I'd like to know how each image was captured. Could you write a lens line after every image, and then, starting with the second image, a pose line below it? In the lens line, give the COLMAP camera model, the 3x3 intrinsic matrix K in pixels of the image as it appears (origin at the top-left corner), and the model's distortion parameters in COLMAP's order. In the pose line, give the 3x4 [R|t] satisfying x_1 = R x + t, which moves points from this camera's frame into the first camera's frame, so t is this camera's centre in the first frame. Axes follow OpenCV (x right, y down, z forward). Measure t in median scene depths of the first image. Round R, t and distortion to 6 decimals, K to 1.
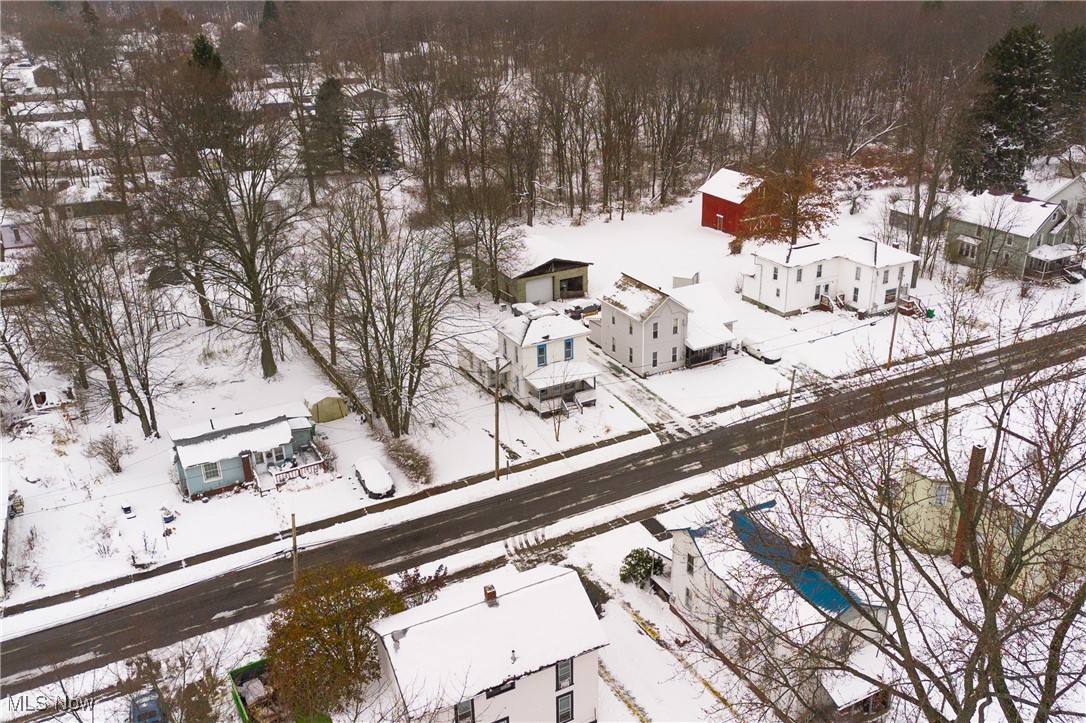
lens RADIAL K [[889.1, 0, 540.7], [0, 889.1, 355.9], [0, 0, 1]] dist [0.061548, -0.053266]
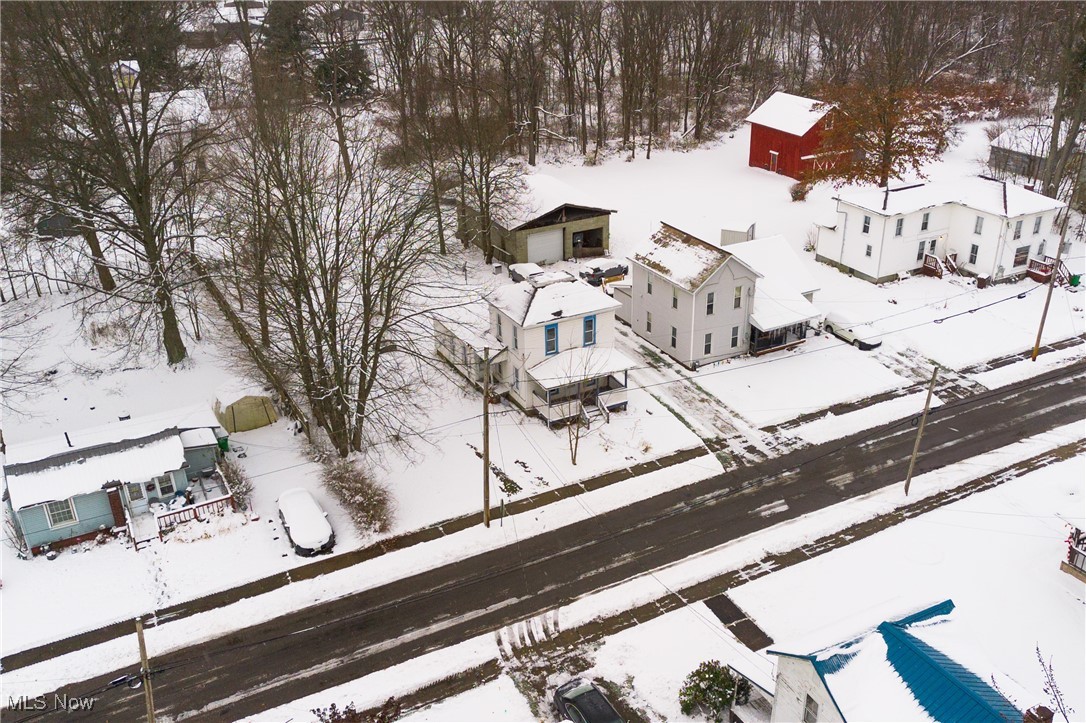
lens RADIAL K [[961.5, 0, 538.2], [0, 961.5, 369.2], [0, 0, 1]] dist [0.066103, -0.068192]
pose [[0.999981, 0.005986, -0.001148, -0.007894], [-0.005919, 0.998666, 0.051300, -0.015178], [0.001454, -0.051292, 0.998683, 0.231582]]
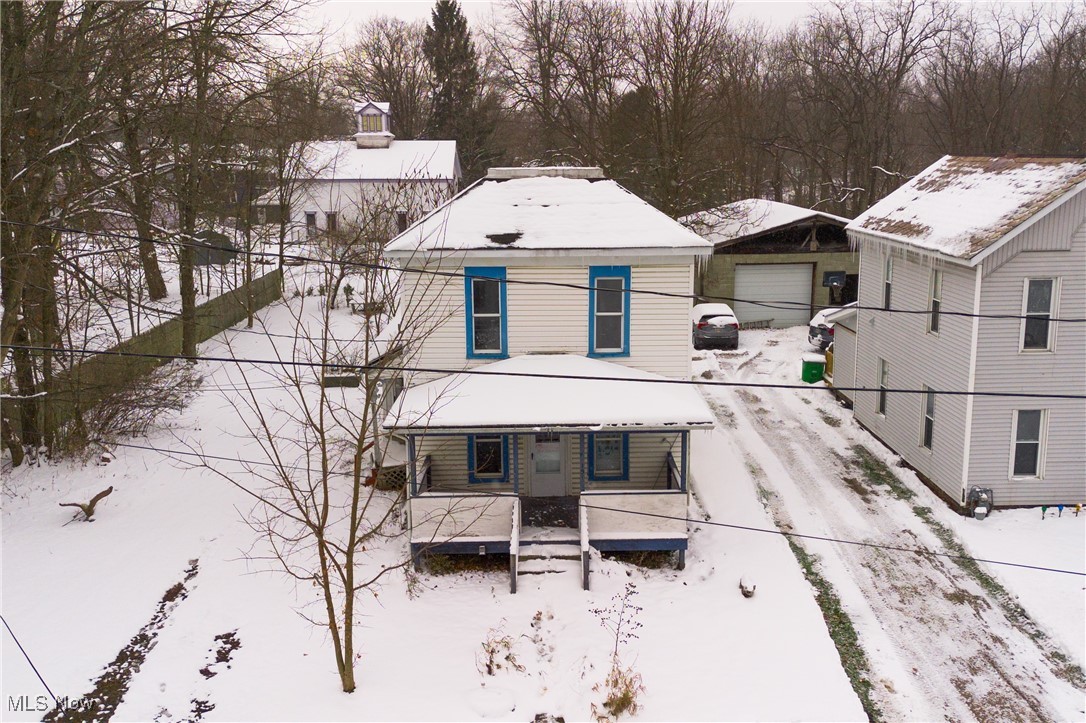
lens RADIAL K [[961.5, 0, 544.6], [0, 961.5, 323.9], [0, 0, 1]] dist [0.066103, -0.068192]
pose [[0.896799, 0.101284, -0.430690, 0.126188], [-0.187647, 0.968628, -0.162935, 0.041250], [0.400675, 0.226938, 0.887670, 0.738575]]
